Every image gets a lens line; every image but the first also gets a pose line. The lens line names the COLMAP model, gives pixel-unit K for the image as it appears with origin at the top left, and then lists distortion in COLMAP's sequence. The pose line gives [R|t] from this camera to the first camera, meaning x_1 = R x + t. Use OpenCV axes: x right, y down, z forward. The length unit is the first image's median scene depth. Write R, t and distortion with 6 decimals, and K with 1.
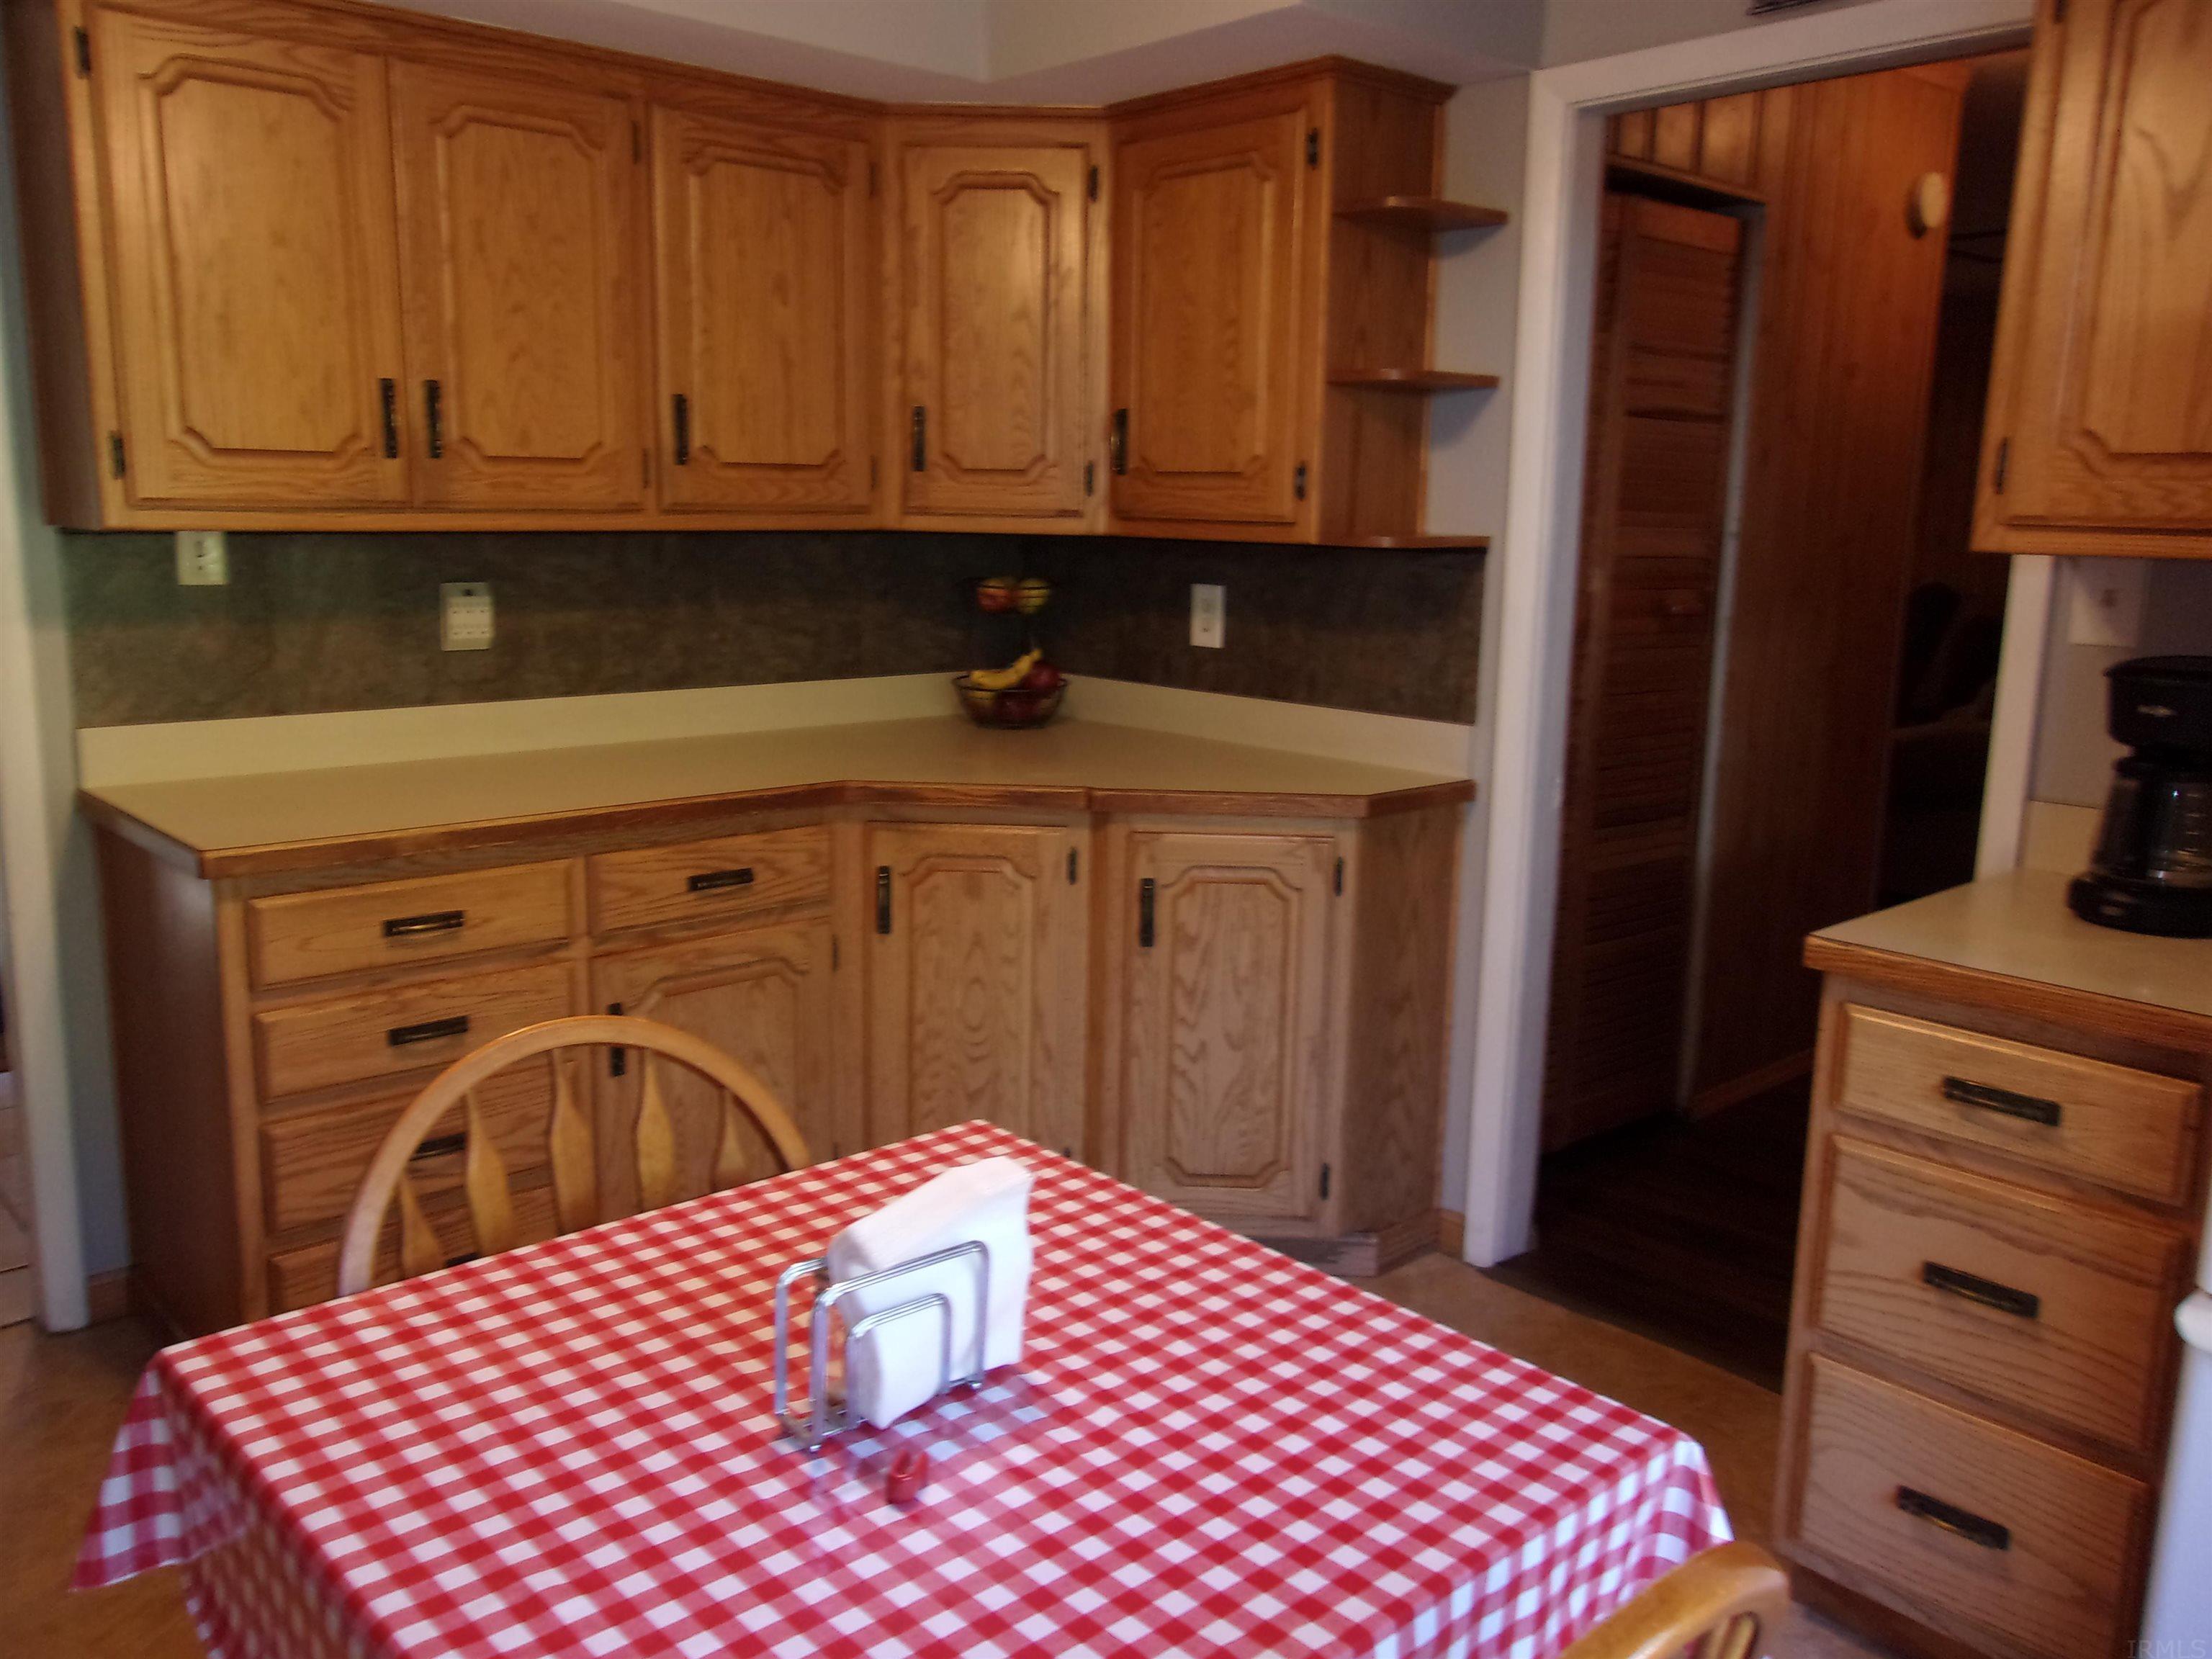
lens RADIAL K [[1777.0, 0, 1090.9], [0, 1777.0, 835.2], [0, 0, 1]] dist [0.008557, 0.013316]
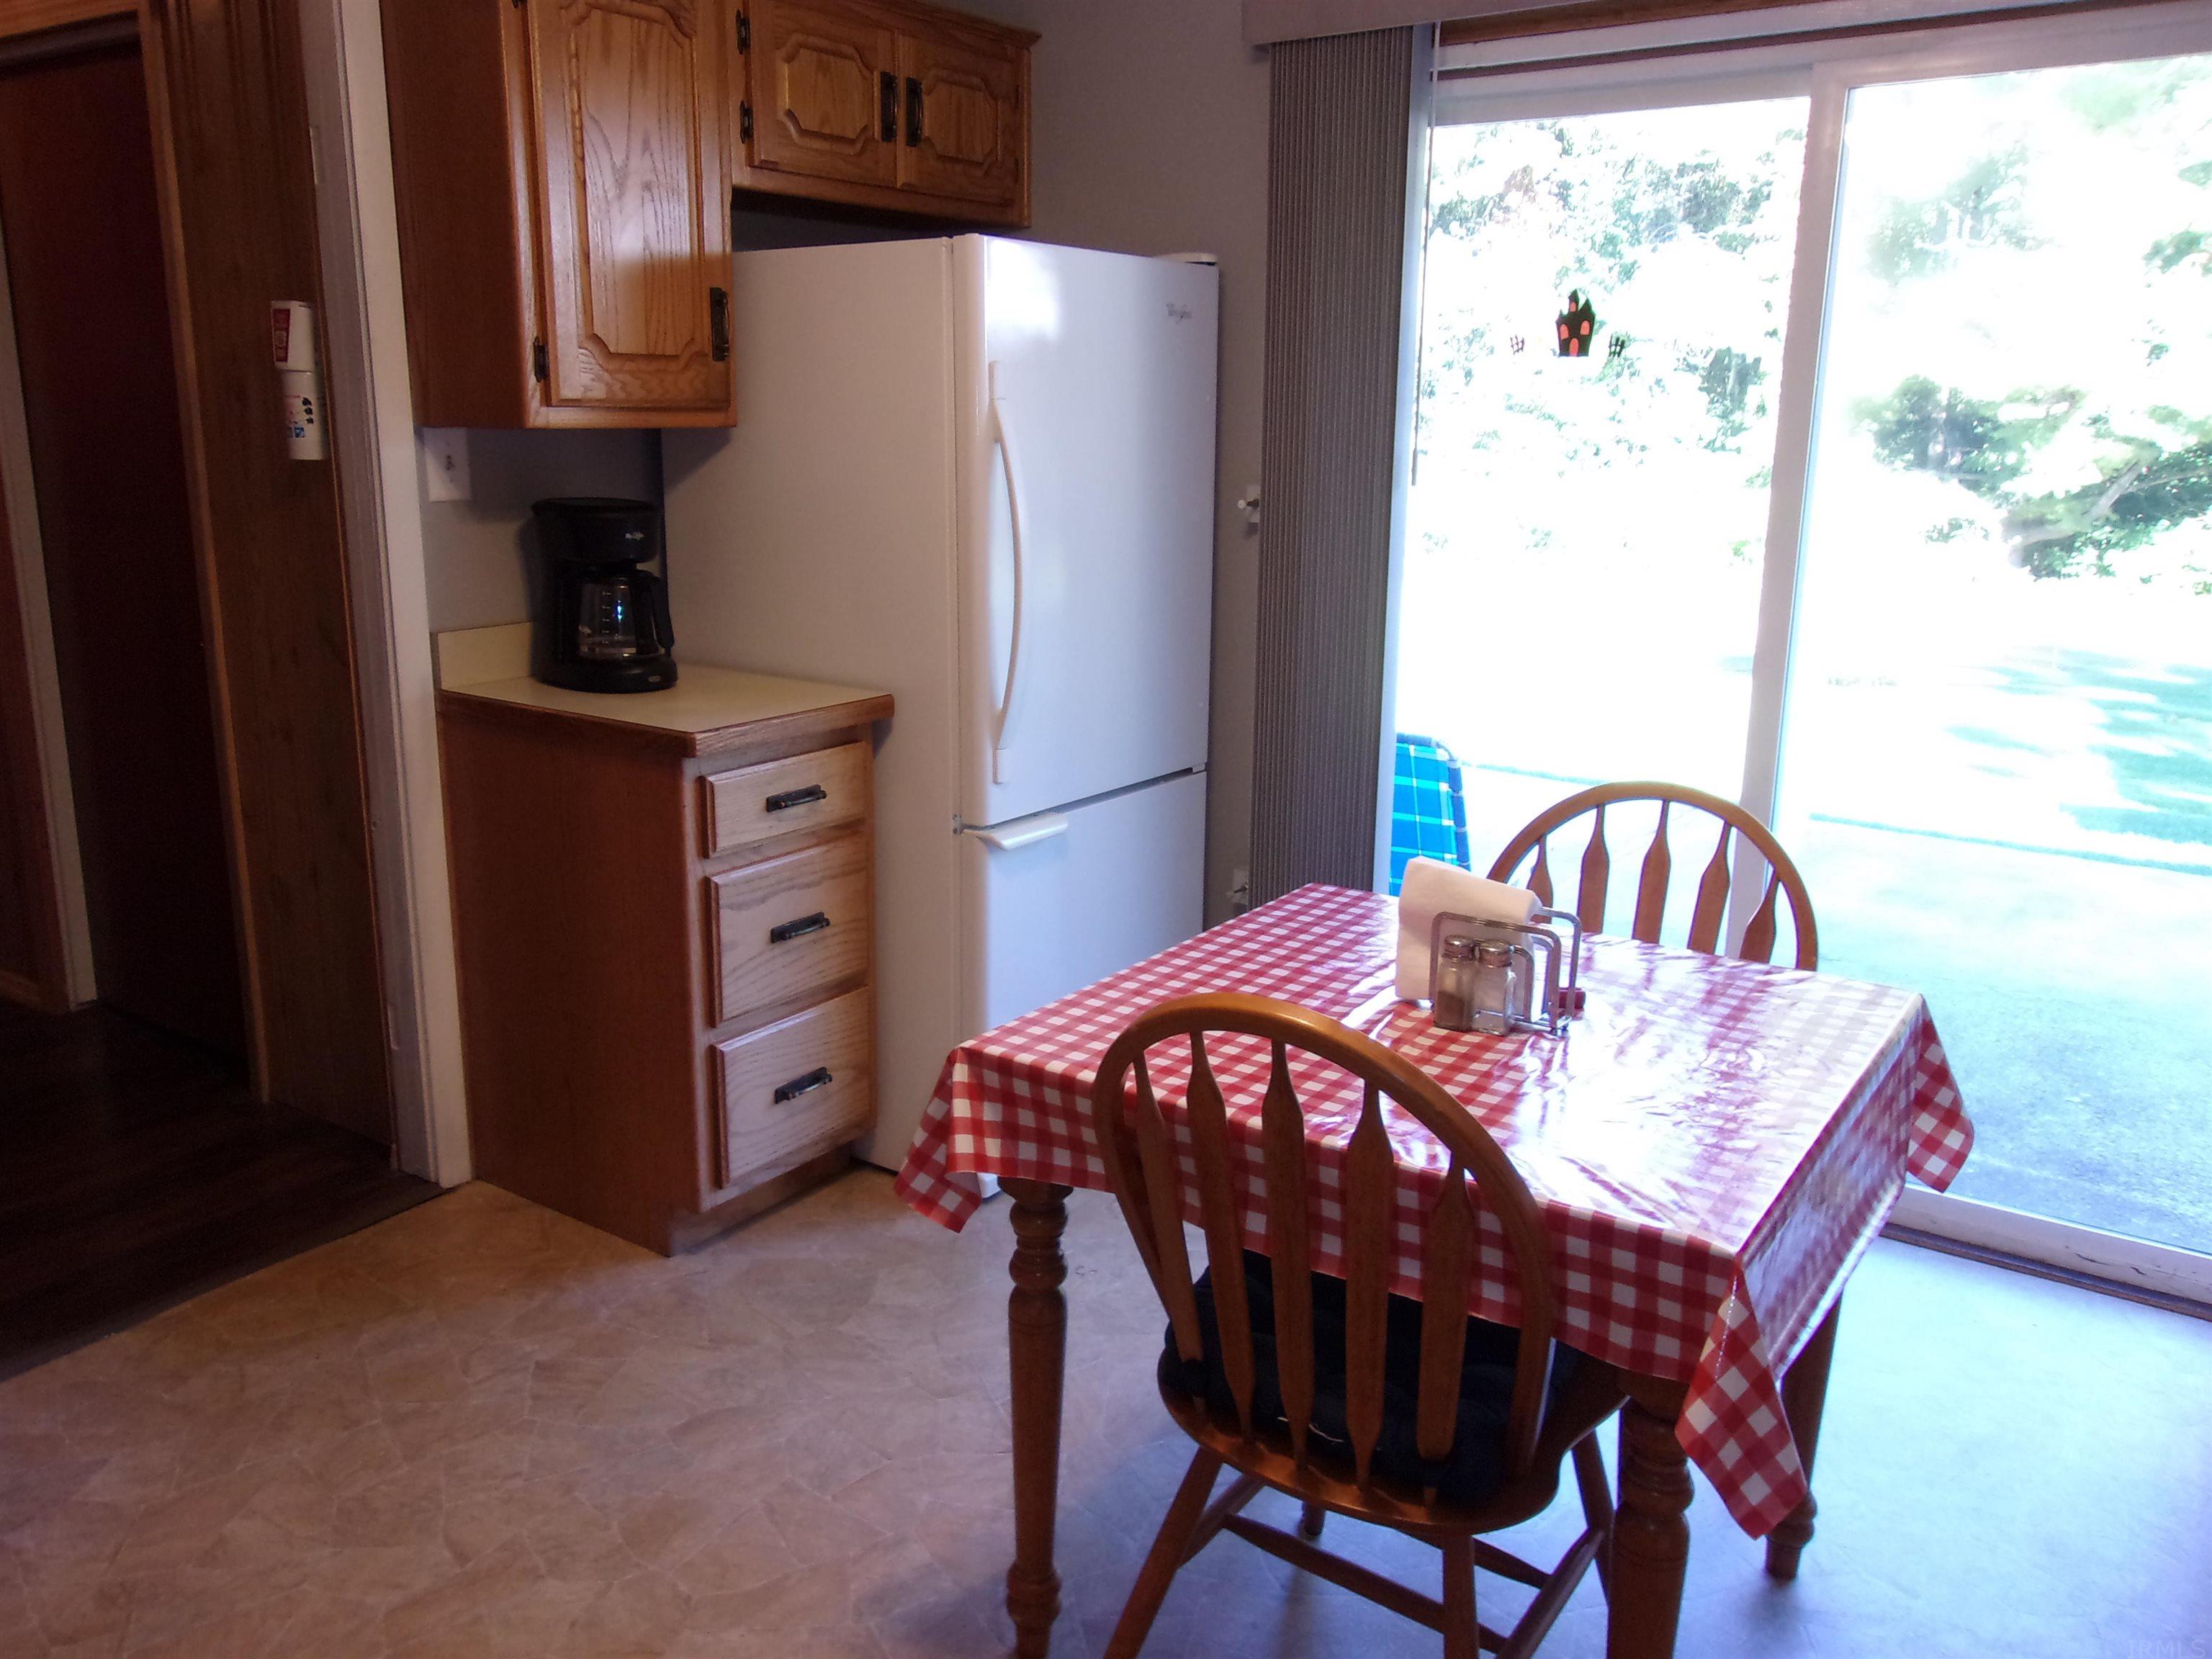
lens RADIAL K [[1777.0, 0, 1091.2], [0, 1777.0, 819.7], [0, 0, 1]] dist [0.008557, 0.013316]
pose [[-0.235040, -0.254609, 0.938046, -0.902139], [0.167332, 0.940074, 0.297087, -0.223324], [-0.957474, 0.226793, -0.178351, 0.981374]]
